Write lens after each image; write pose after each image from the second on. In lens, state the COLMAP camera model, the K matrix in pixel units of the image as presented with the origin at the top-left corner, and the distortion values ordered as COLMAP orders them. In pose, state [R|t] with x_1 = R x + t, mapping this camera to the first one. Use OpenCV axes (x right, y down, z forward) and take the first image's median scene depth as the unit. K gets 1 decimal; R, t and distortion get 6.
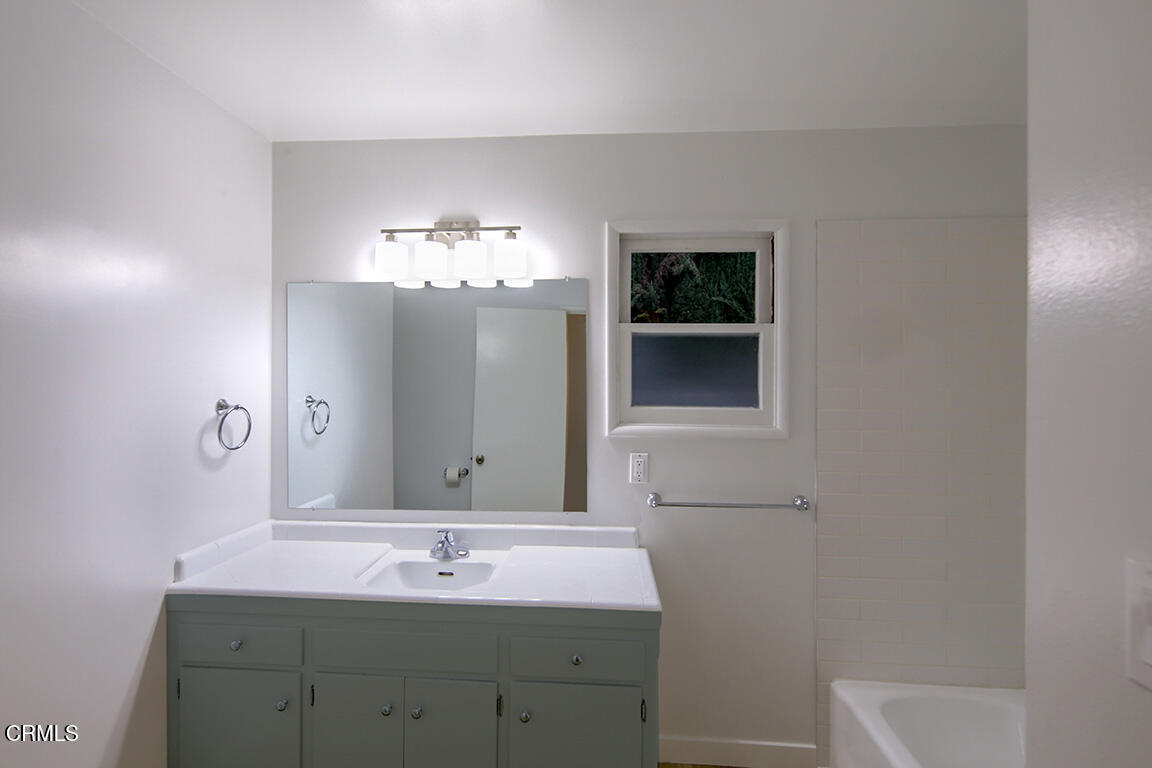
lens RADIAL K [[559.2, 0, 576.8], [0, 559.2, 378.8], [0, 0, 1]] dist [0.008870, -0.005593]
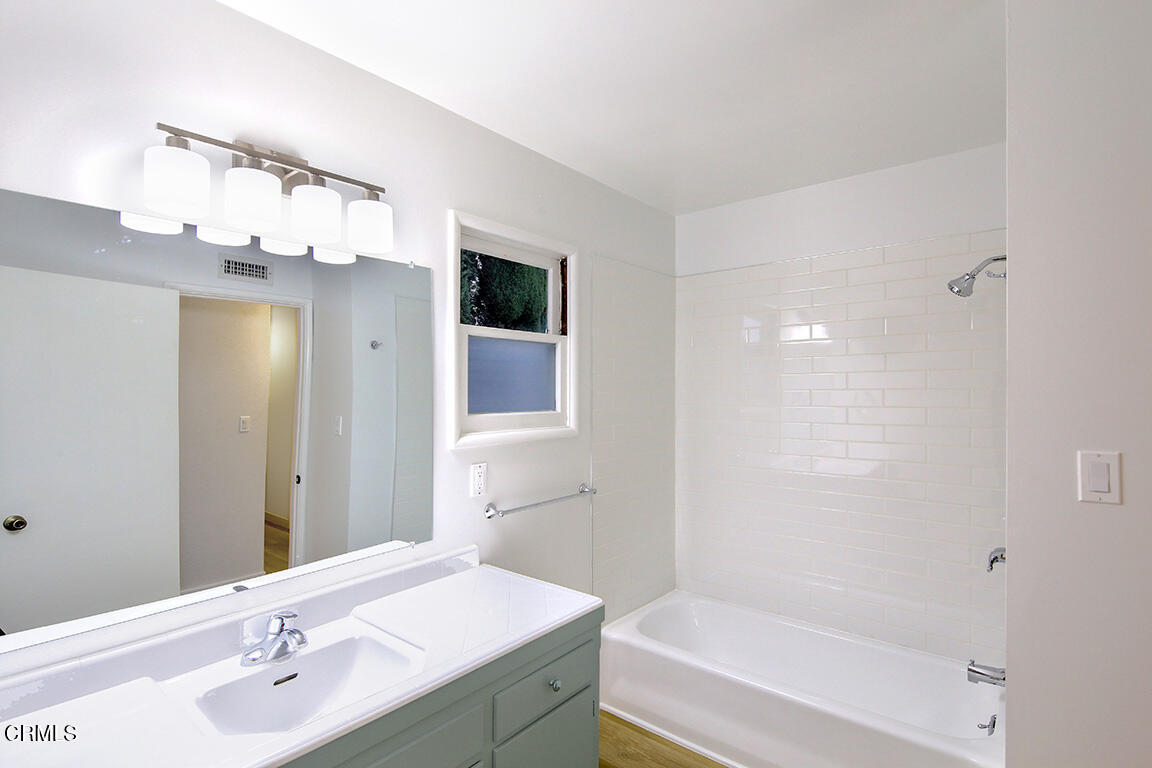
lens RADIAL K [[559.2, 0, 576.2], [0, 559.2, 384.7], [0, 0, 1]] dist [0.008870, -0.005593]
pose [[0.572234, -0.003089, 0.820084, -0.567419], [0.002671, 0.999995, 0.001903, -0.001782], [-0.820086, 0.001101, 0.572239, 0.326978]]
